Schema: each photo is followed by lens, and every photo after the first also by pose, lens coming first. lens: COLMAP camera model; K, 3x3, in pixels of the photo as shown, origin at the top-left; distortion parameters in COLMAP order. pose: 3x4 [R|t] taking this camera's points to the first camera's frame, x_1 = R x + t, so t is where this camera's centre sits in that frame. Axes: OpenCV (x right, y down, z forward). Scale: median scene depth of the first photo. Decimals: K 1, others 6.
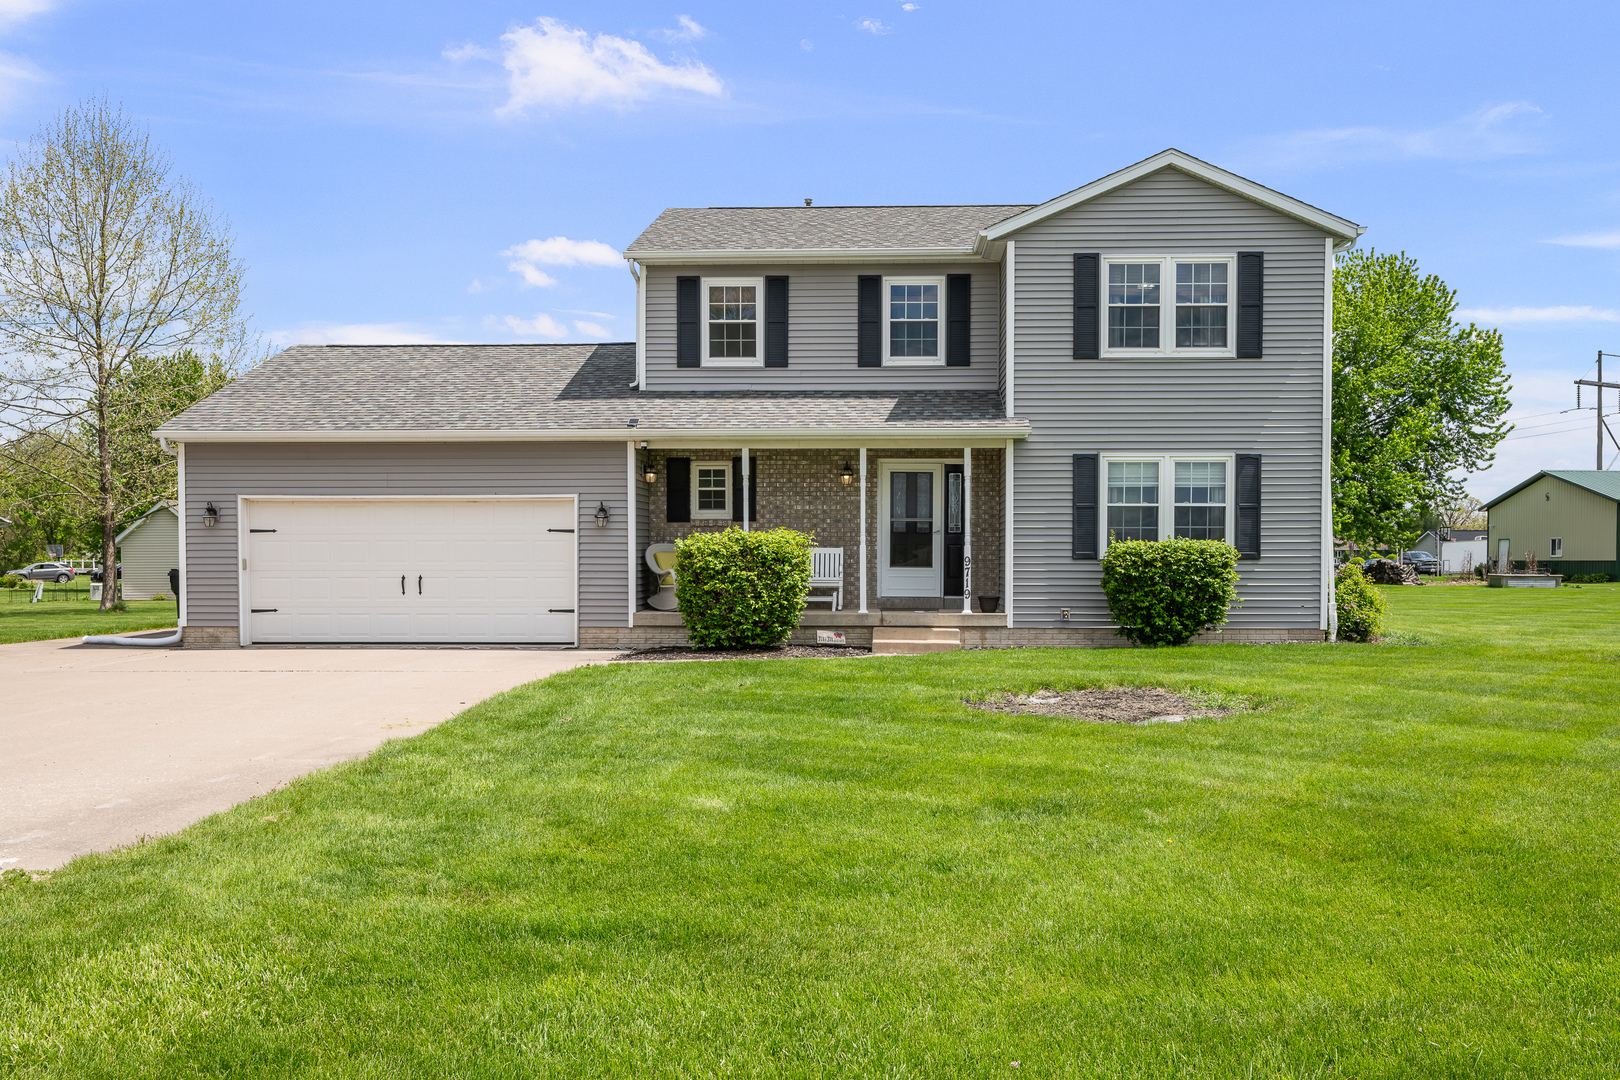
lens RADIAL K [[1297.8, 0, 810.0], [0, 1297.8, 581.9], [0, 0, 1]] dist [-0.002198, -0.001562]
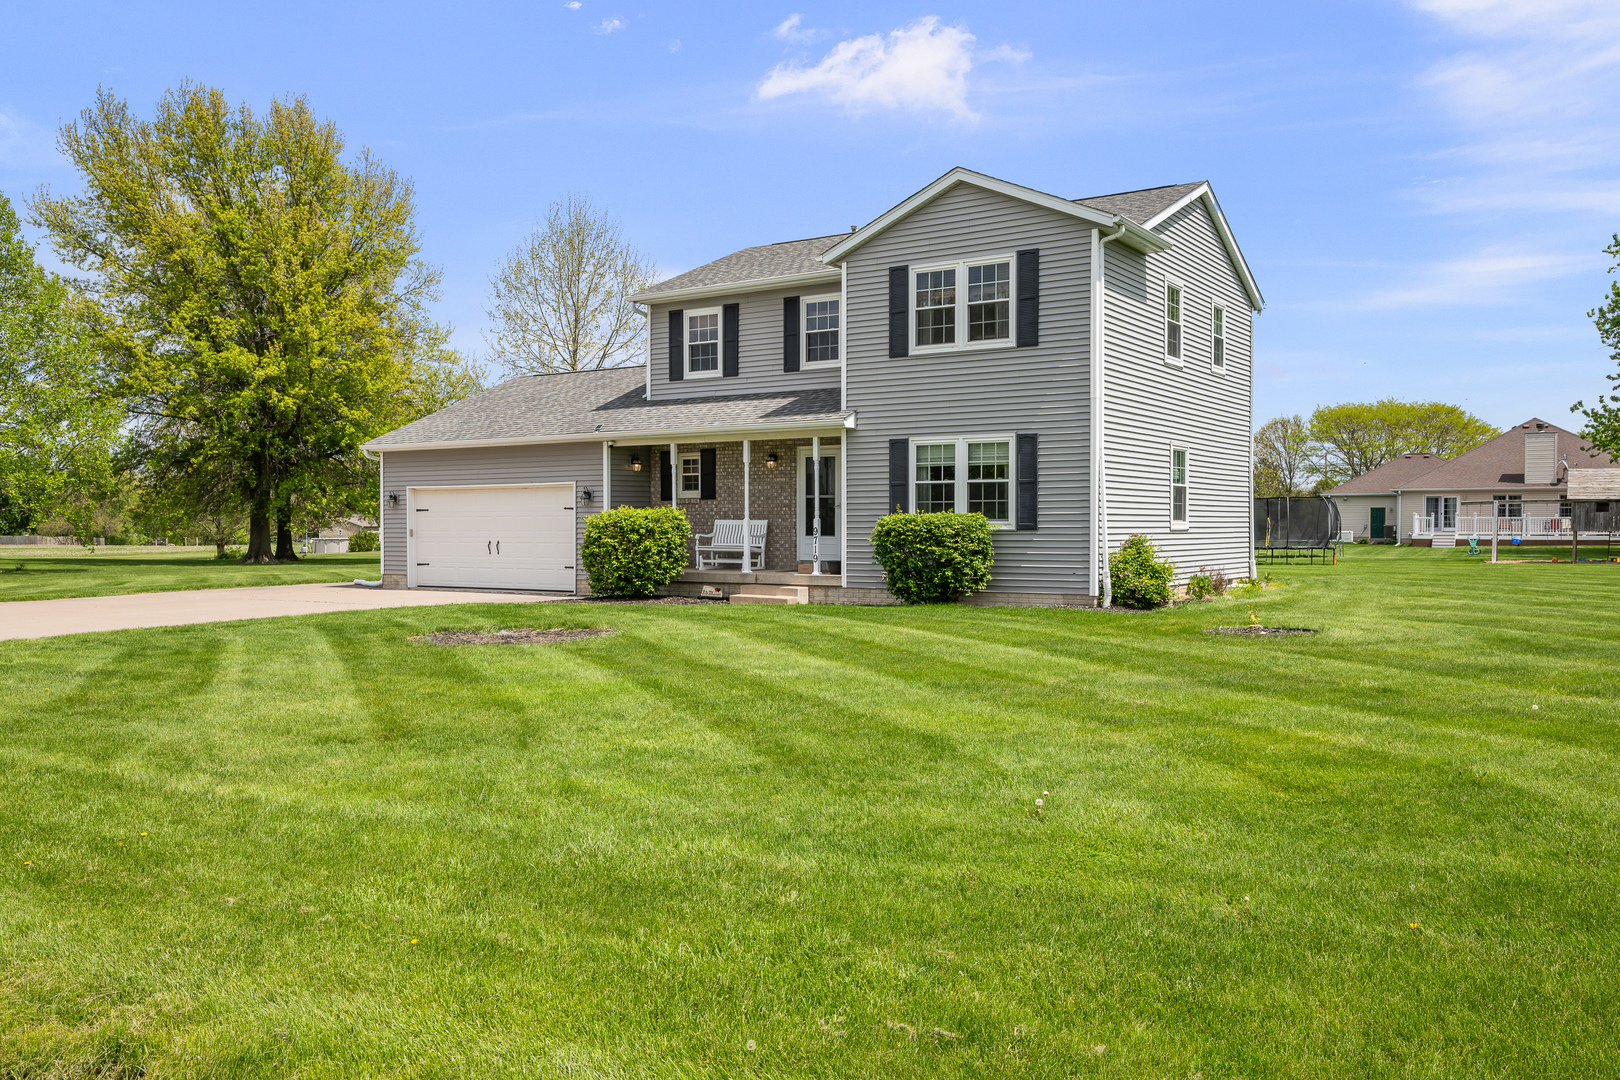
lens RADIAL K [[1287.5, 0, 810.0], [0, 1287.5, 540.0], [0, 0, 1]] dist [0.002673, 0.000492]
pose [[0.855280, 0.004483, -0.518146, 0.742537], [-0.008902, 0.999942, -0.006042, -0.000550], [0.518089, 0.009781, 0.855271, -0.025168]]
